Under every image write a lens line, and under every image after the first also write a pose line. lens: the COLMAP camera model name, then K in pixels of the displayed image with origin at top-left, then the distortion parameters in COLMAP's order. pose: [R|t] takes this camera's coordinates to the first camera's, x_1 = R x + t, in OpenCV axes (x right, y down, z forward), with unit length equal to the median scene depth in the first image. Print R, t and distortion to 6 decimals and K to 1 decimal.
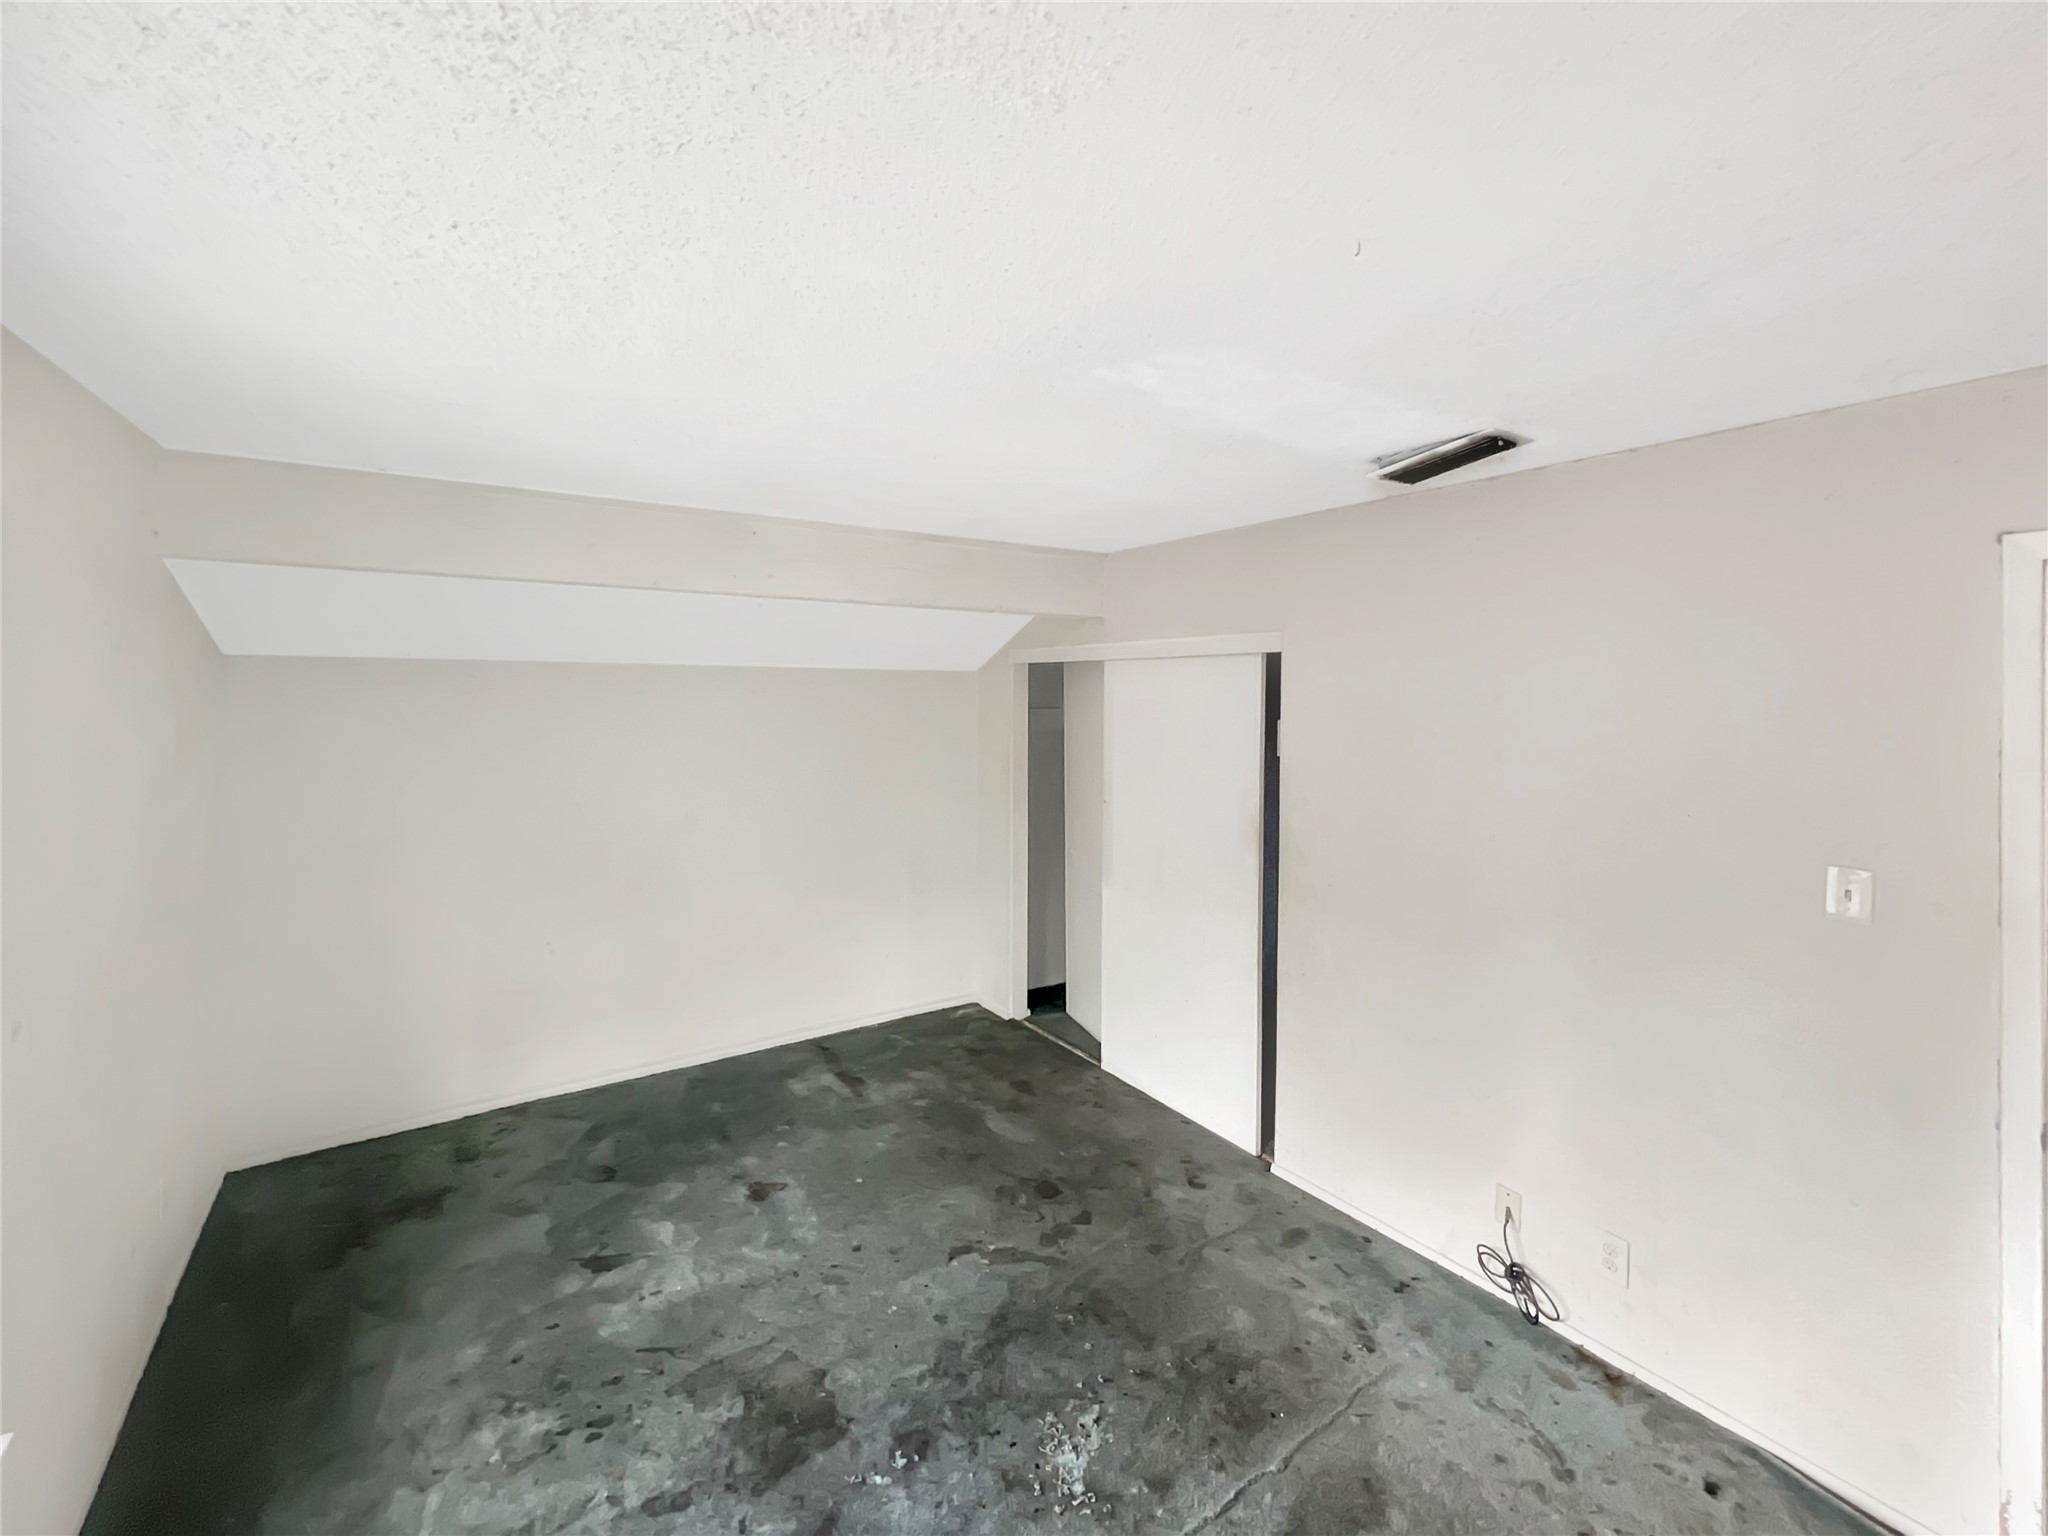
lens RADIAL K [[870.9, 0, 1024.0], [0, 870.9, 768.0], [0, 0, 1]] dist [-0.000295, -0.000512]
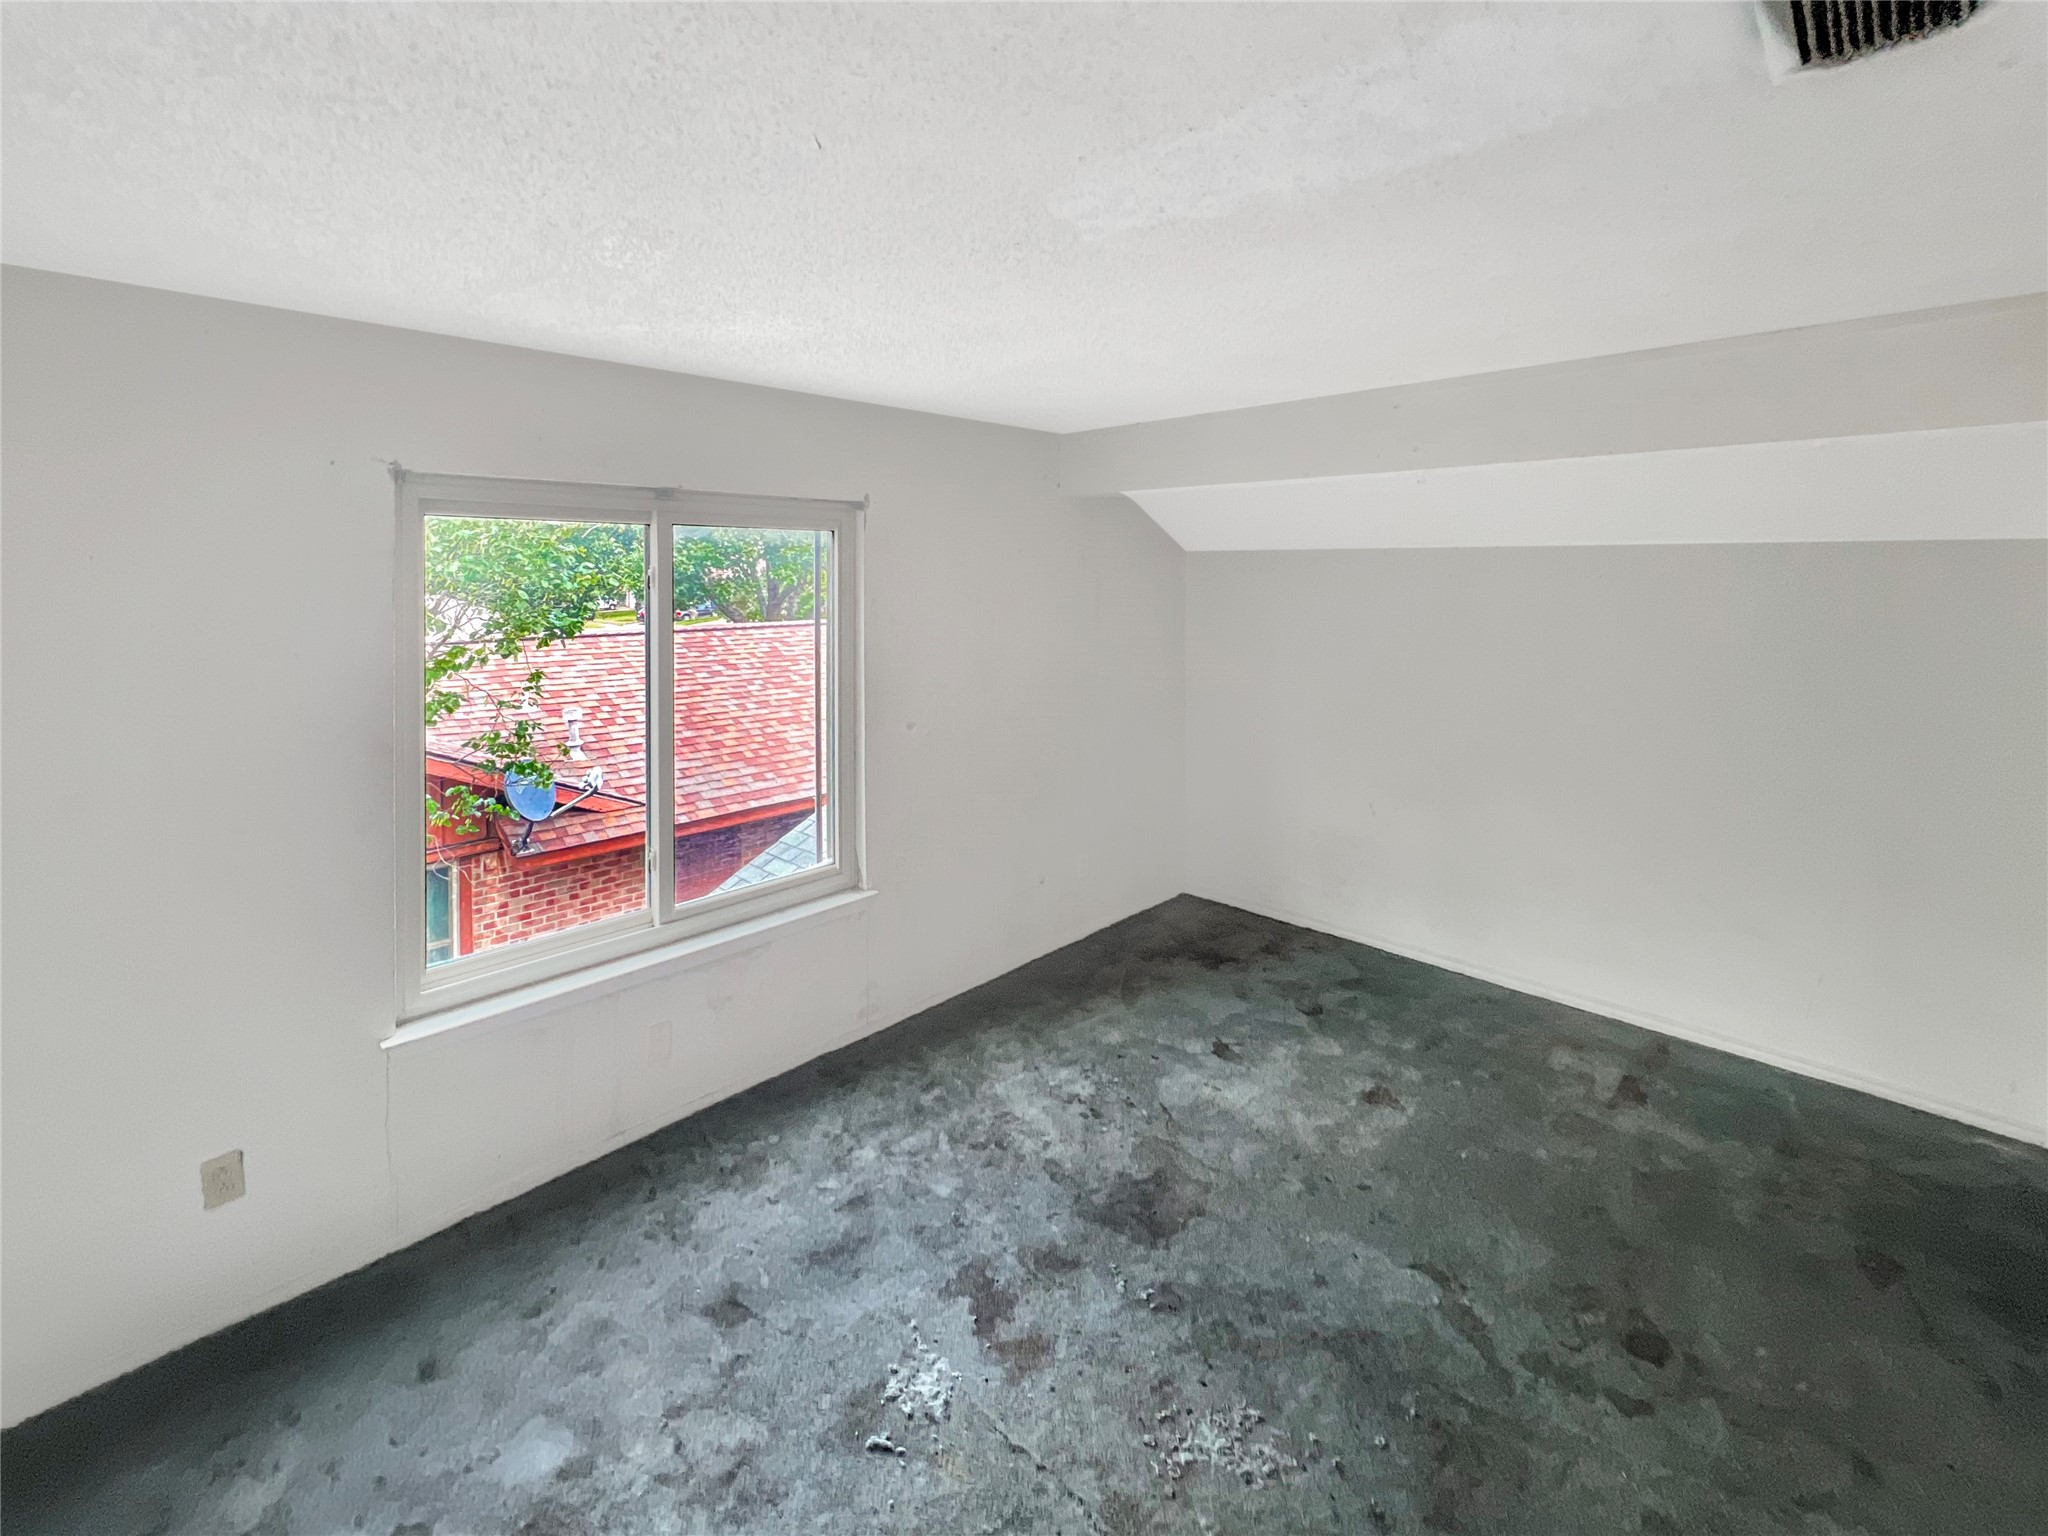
lens RADIAL K [[870.9, 0, 1024.0], [0, 870.9, 768.0], [0, 0, 1]] dist [-0.000295, -0.000512]
pose [[0.200128, 0.208824, -0.957257, 0.607986], [-0.083612, 0.977099, 0.195672, -0.044653], [0.976195, 0.040879, 0.213005, 0.485937]]
